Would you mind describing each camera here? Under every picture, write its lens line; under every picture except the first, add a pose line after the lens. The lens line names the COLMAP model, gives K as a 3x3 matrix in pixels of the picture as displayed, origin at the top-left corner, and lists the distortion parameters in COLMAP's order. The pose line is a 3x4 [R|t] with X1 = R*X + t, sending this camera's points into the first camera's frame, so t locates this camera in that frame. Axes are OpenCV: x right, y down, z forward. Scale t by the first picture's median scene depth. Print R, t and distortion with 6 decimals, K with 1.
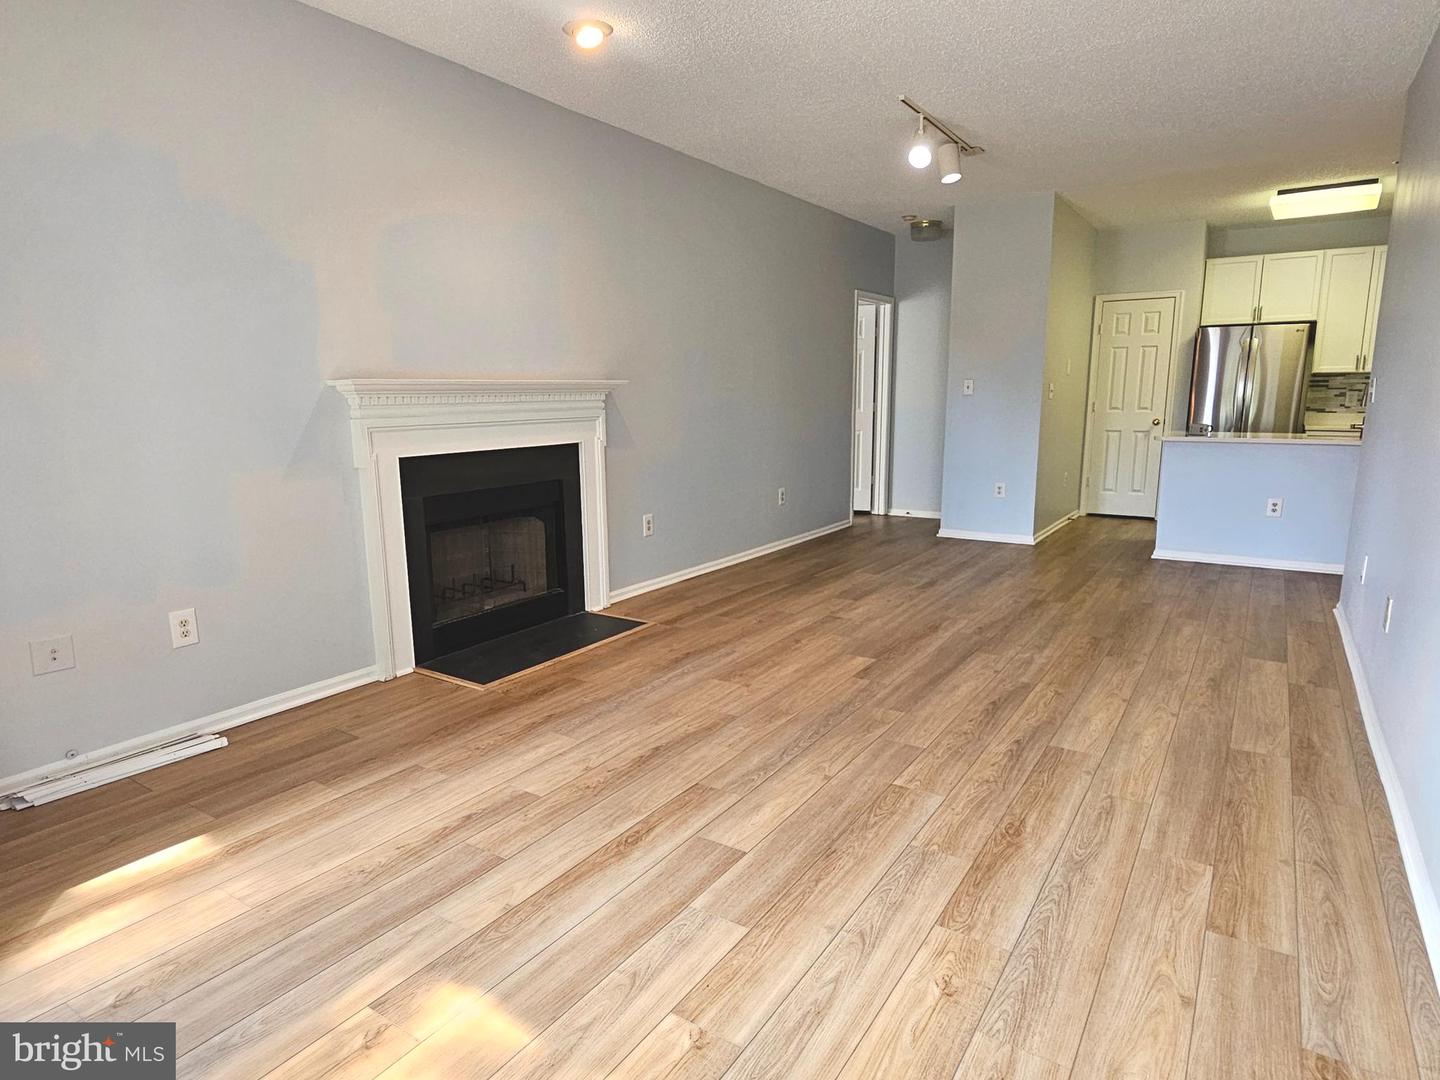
lens RADIAL K [[829.3, 0, 716.2], [0, 829.3, 544.4], [0, 0, 1]] dist [-0.003126, -0.001381]
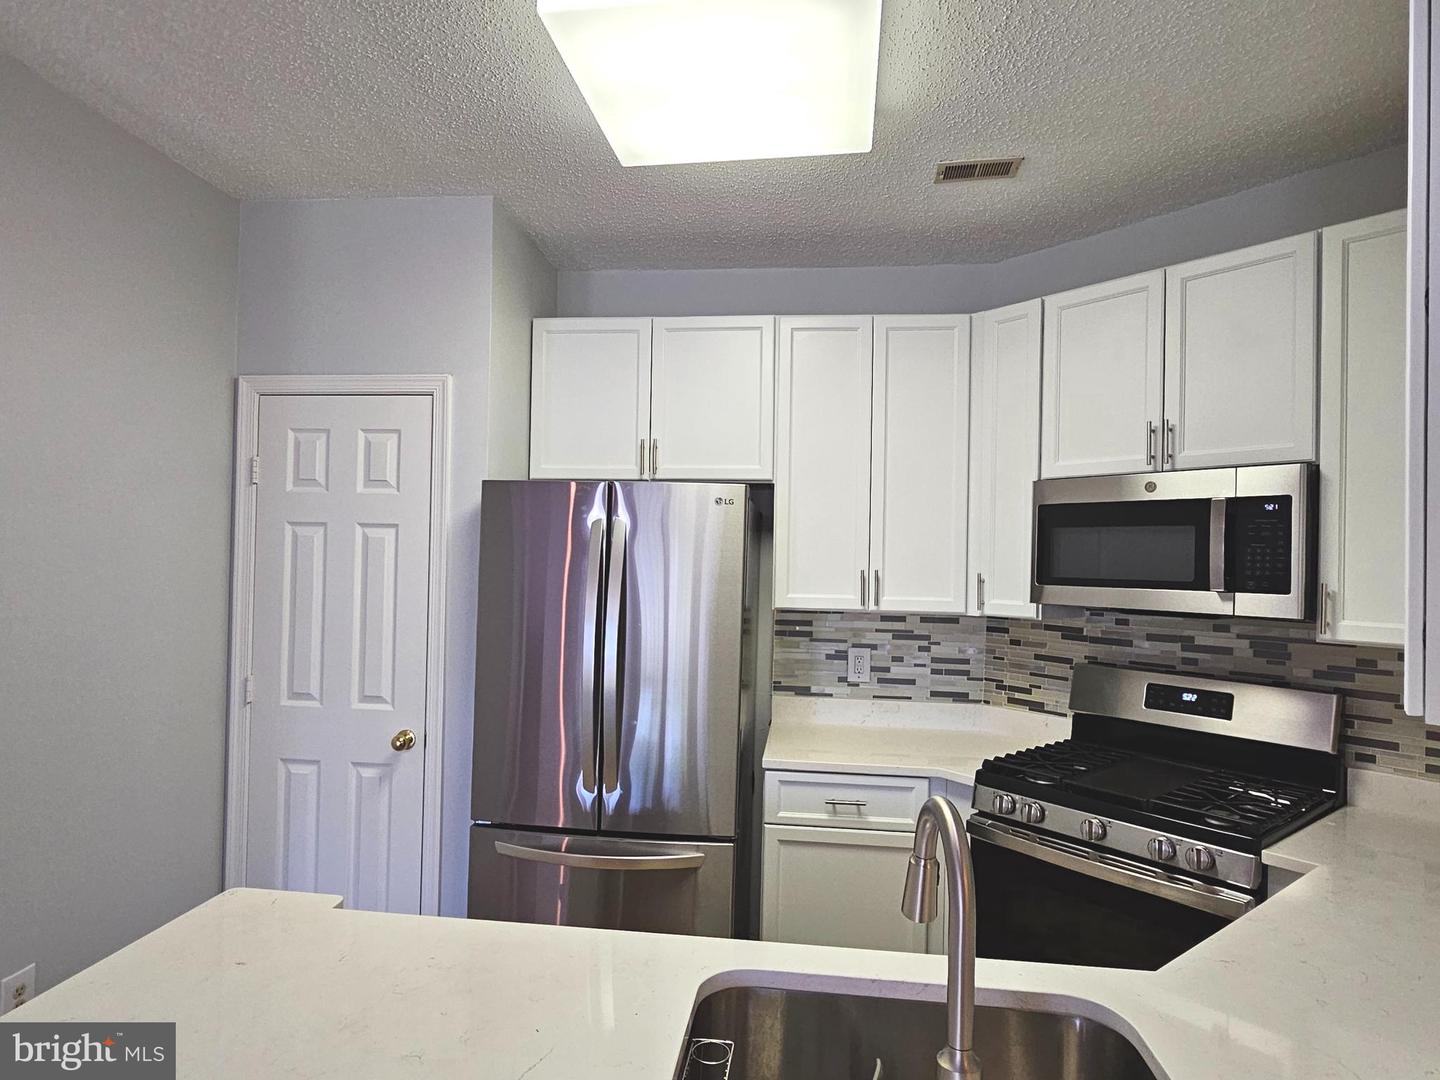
lens RADIAL K [[829.3, 0, 716.2], [0, 829.3, 544.4], [0, 0, 1]] dist [-0.003126, -0.001381]
pose [[0.889893, 0.035858, 0.454759, 0.501803], [0.052194, 0.982355, -0.179595, -0.163785], [-0.453174, 0.183556, 0.872319, 0.643808]]
